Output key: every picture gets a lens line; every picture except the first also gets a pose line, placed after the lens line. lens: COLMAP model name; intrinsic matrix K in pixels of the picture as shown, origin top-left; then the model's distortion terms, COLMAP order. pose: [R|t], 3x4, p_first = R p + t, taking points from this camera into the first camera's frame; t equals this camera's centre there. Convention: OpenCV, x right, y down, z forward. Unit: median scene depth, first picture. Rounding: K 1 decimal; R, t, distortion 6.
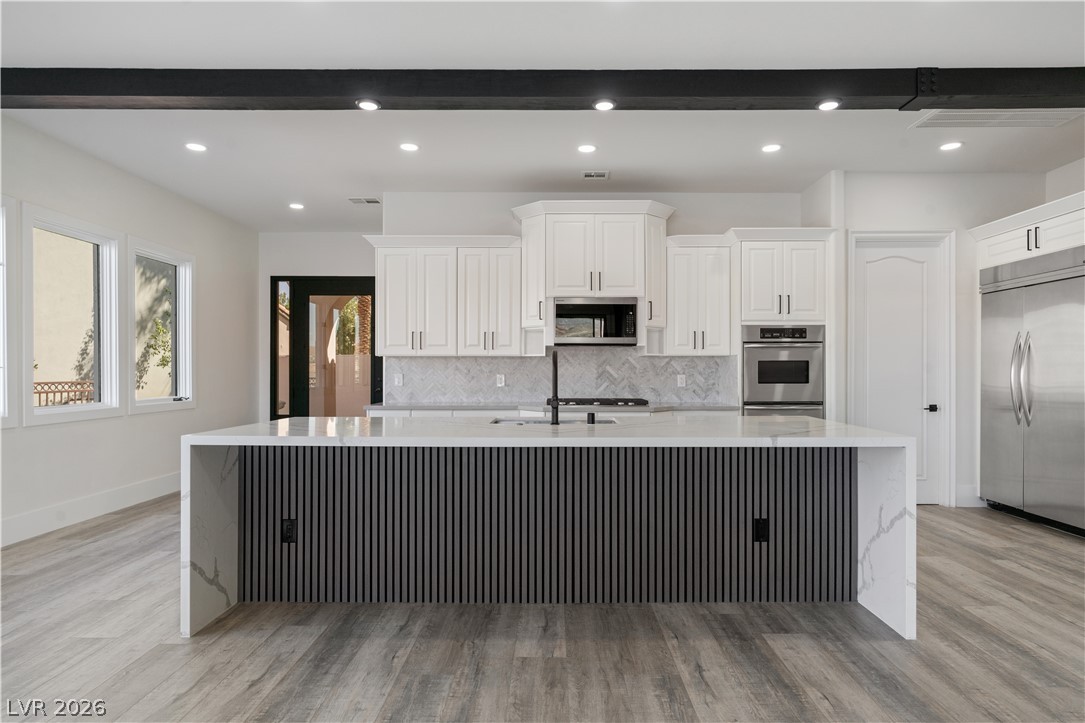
lens RADIAL K [[611.7, 0, 543.2], [0, 611.7, 366.1], [0, 0, 1]] dist [-0.000794, 0.001610]
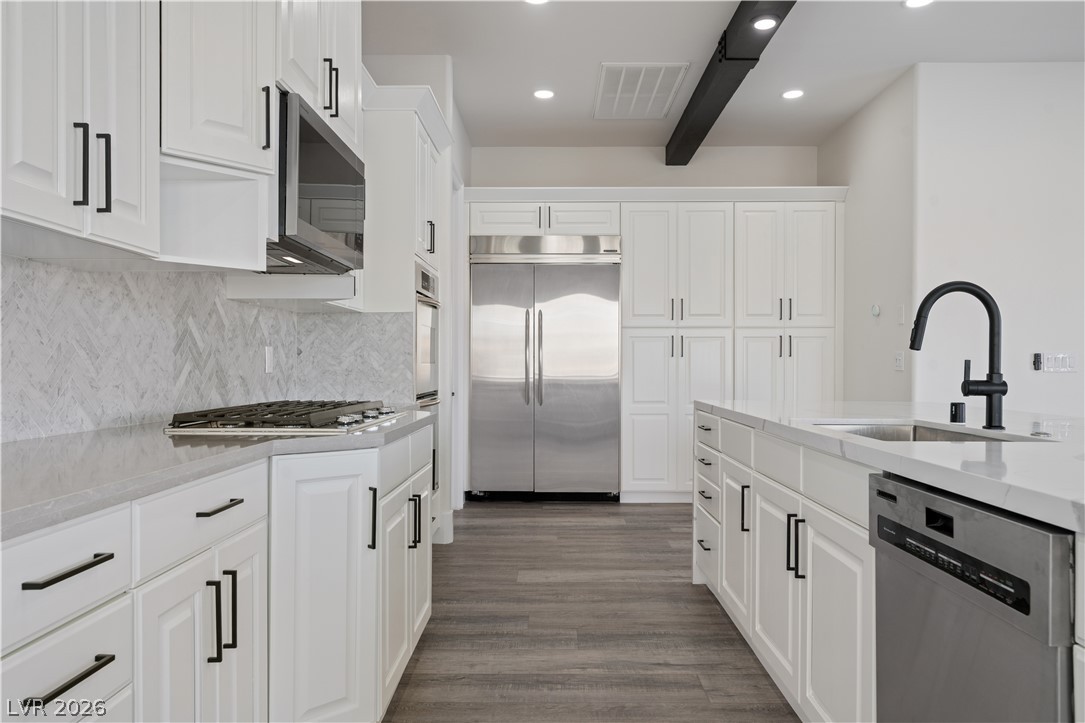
lens RADIAL K [[732.6, 0, 593.2], [0, 732.6, 369.9], [0, 0, 1]] dist [-0.002656, -0.000346]
pose [[-0.002447, -0.008214, 0.999963, -0.360111], [-0.008796, 0.999928, 0.008192, 0.027783], [-0.999958, -0.008775, -0.002519, 0.836241]]
